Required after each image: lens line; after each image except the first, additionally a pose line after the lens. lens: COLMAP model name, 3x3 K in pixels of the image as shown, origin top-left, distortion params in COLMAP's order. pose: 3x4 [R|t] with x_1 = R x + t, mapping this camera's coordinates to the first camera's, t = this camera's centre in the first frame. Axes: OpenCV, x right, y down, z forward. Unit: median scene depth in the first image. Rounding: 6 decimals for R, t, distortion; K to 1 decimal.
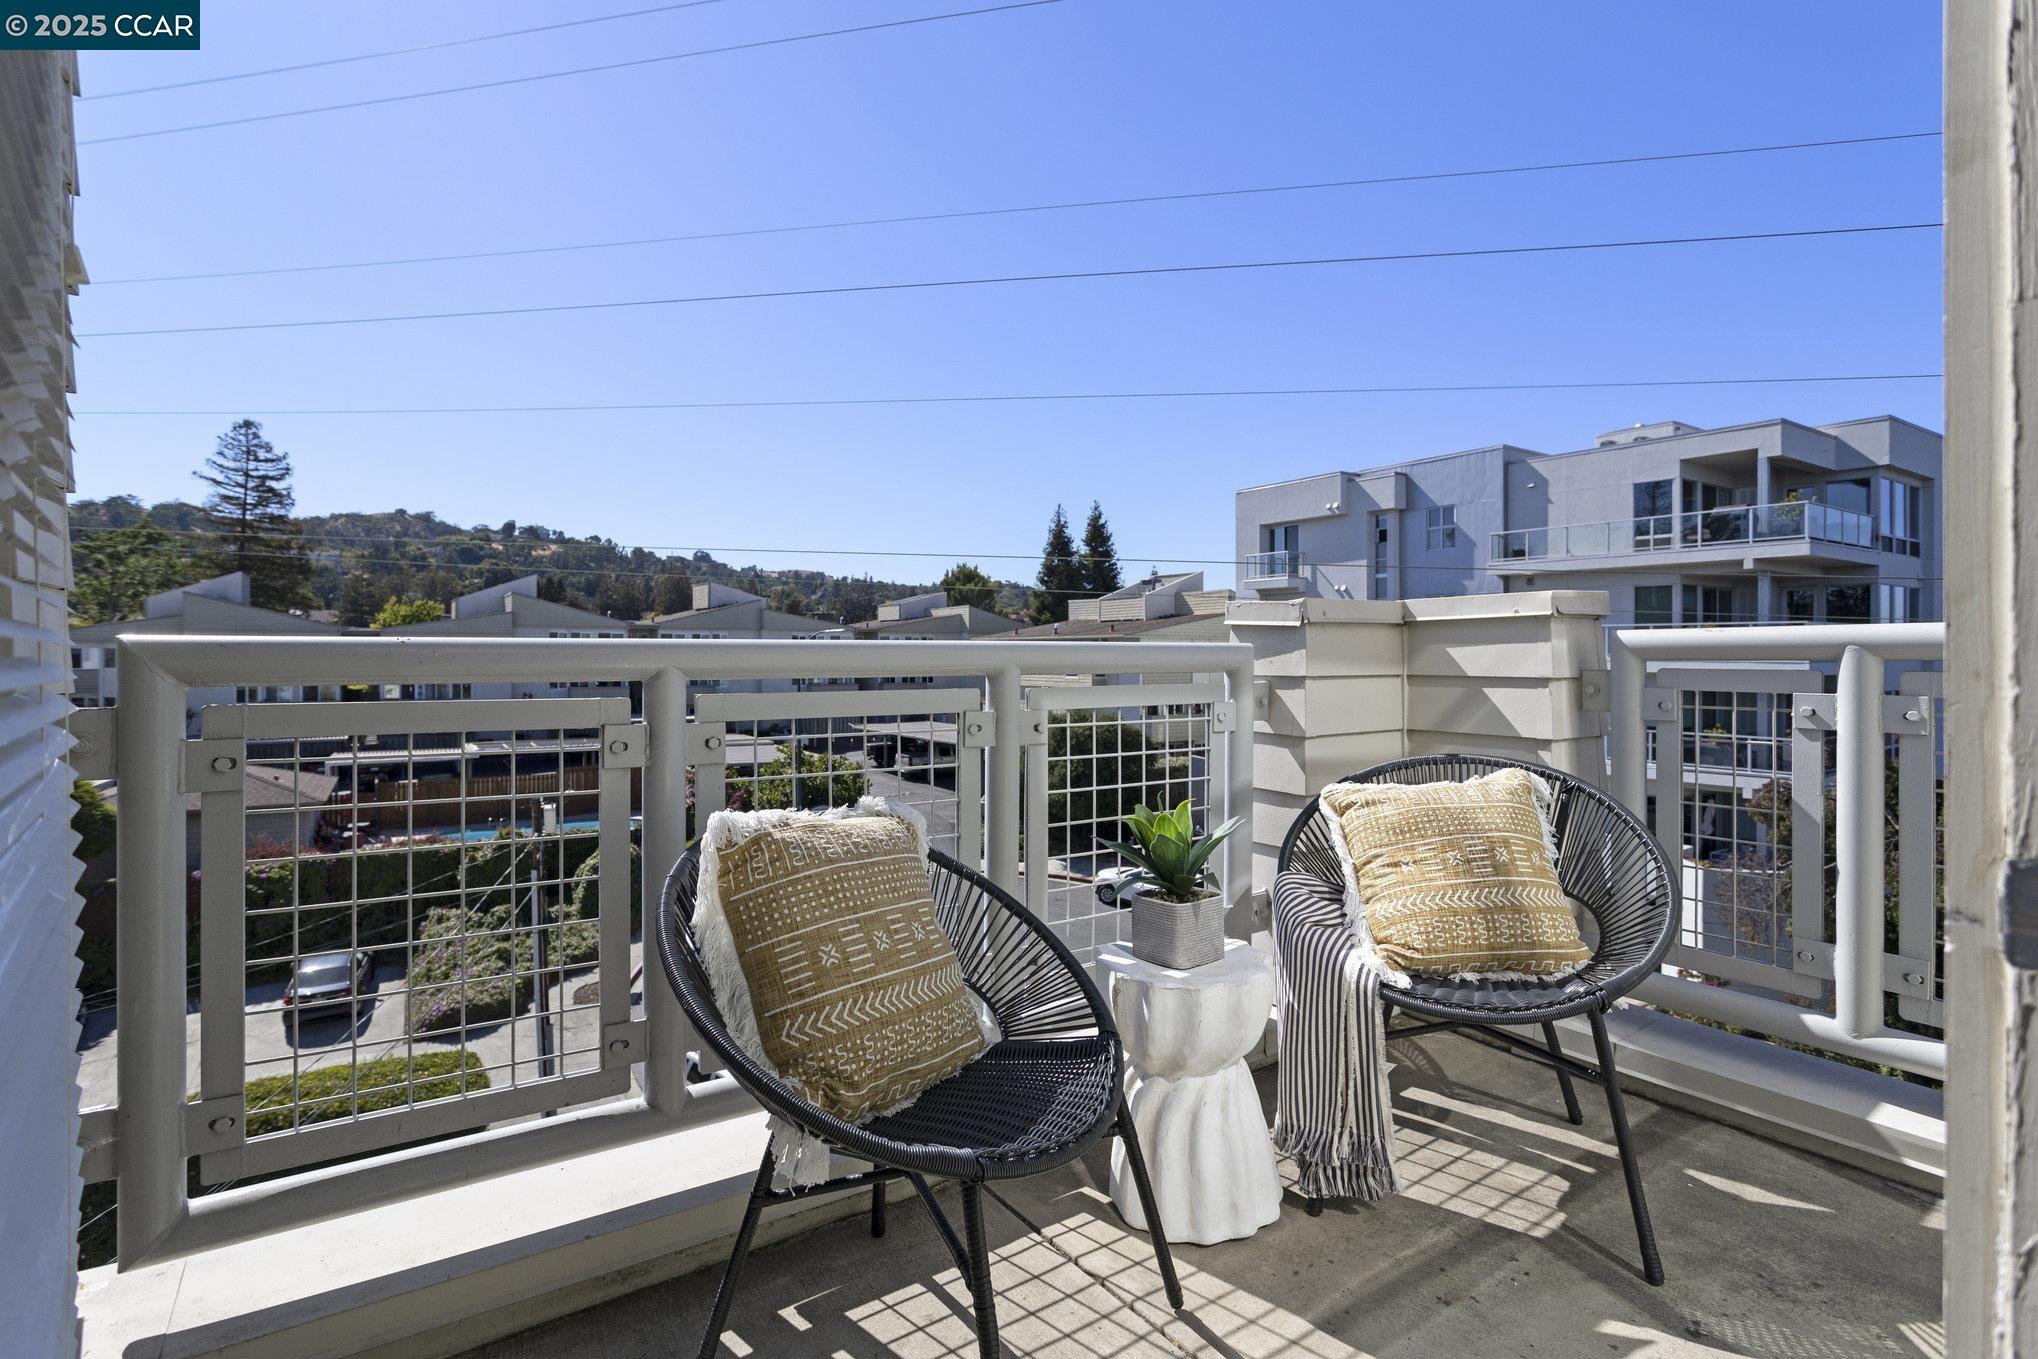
lens RADIAL K [[984.7, 0, 1026.3], [0, 984.7, 672.5], [0, 0, 1]] dist [-0.026265, 0.010223]
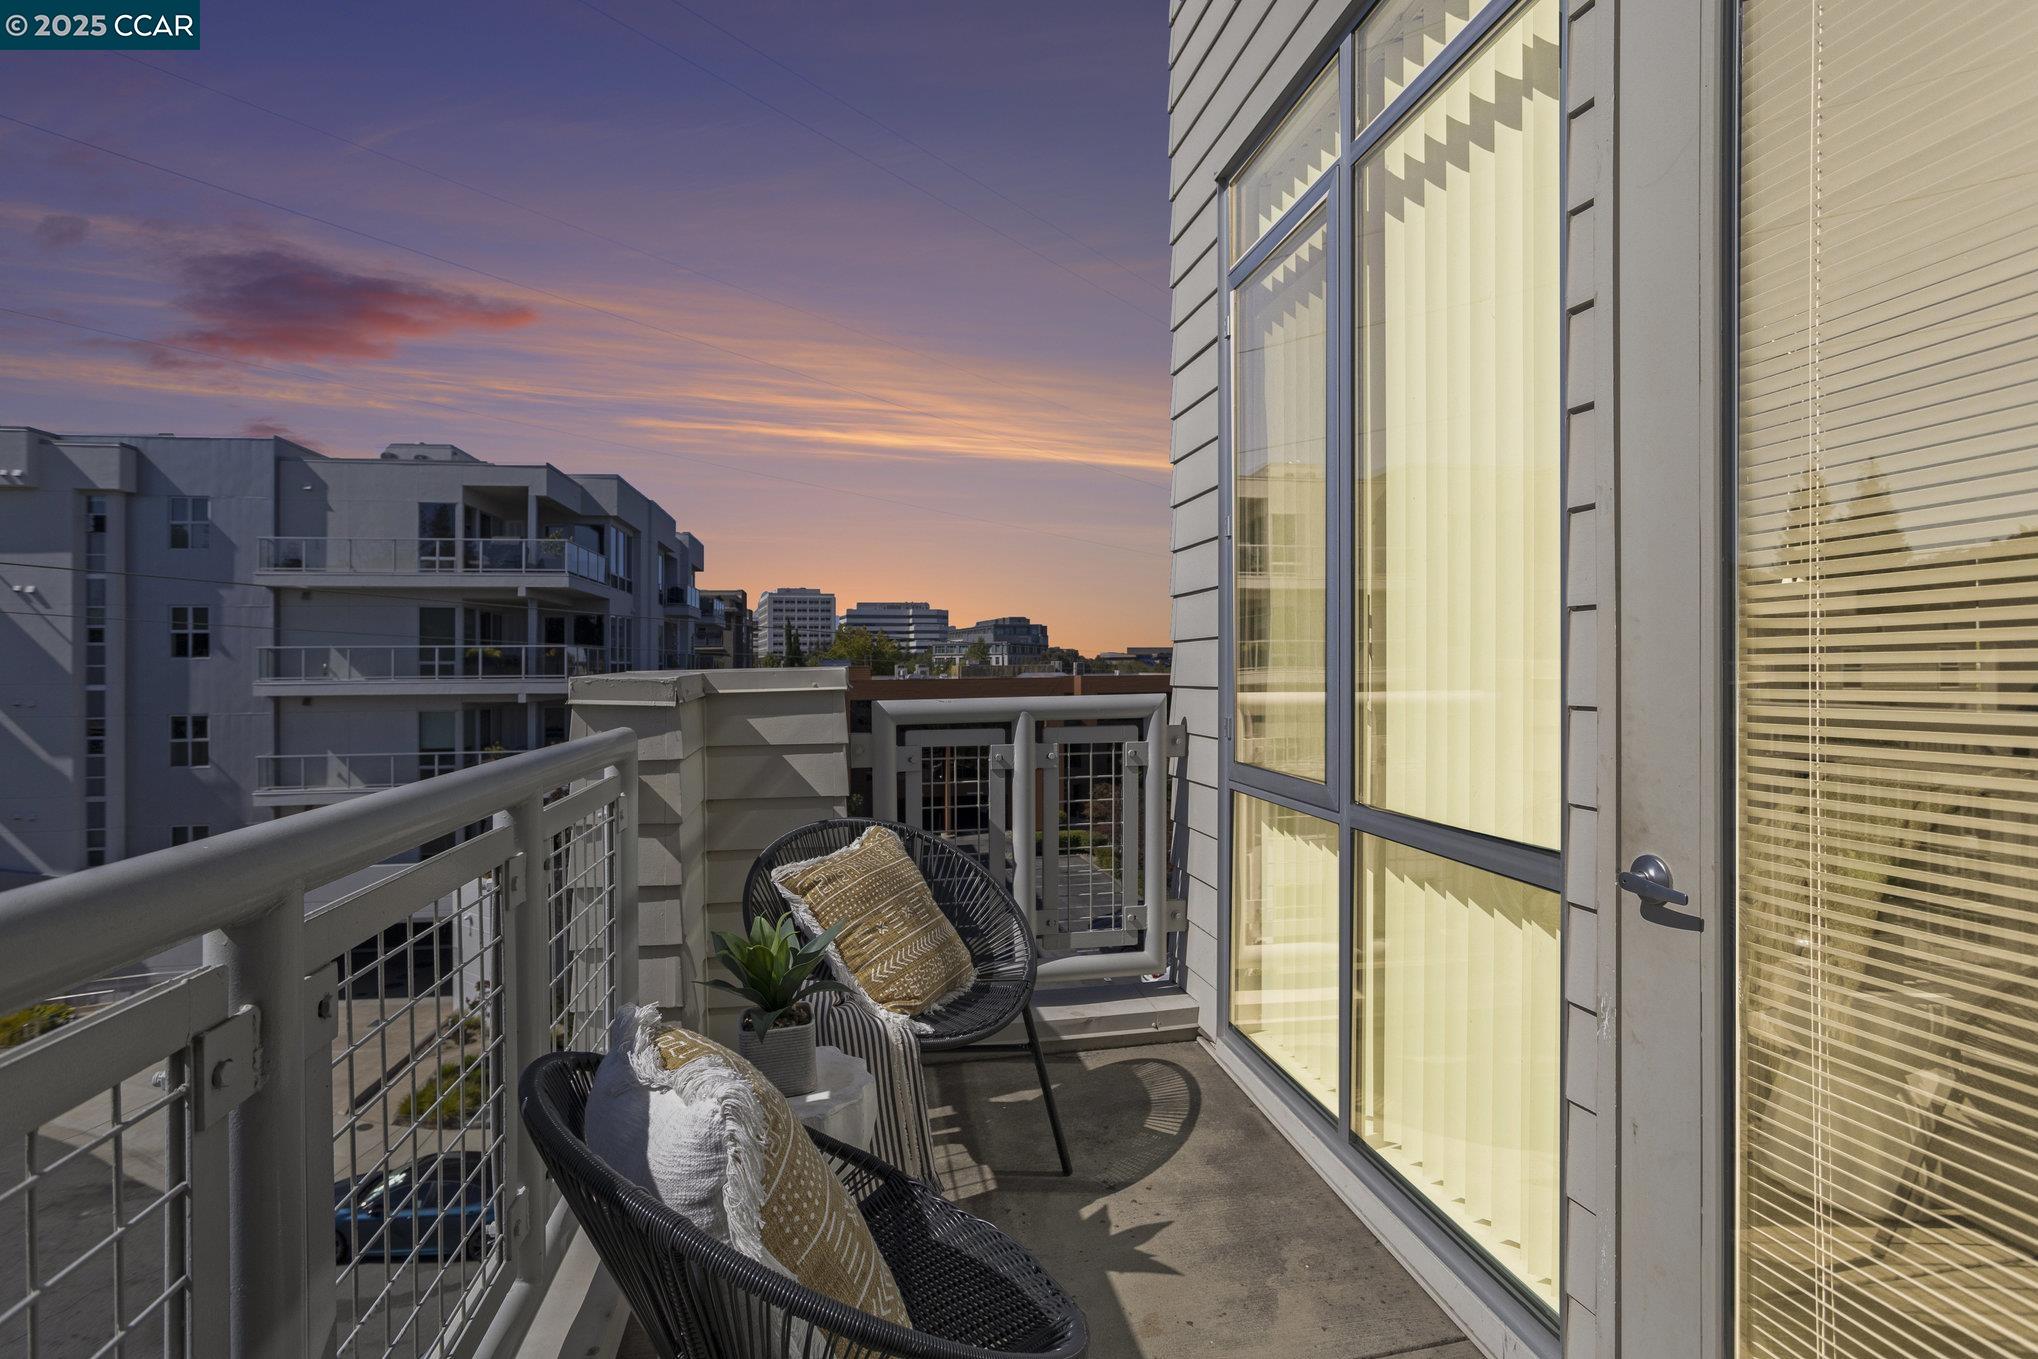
lens RADIAL K [[1014.8, 0, 1026.7], [0, 1014.8, 680.0], [0, 0, 1]] dist [-0.026300, 0.000092]
pose [[0.378871, -0.018268, 0.925269, -0.499962], [0.021608, 0.999707, 0.010890, -0.077549], [-0.925197, 0.015867, 0.379155, 0.328529]]
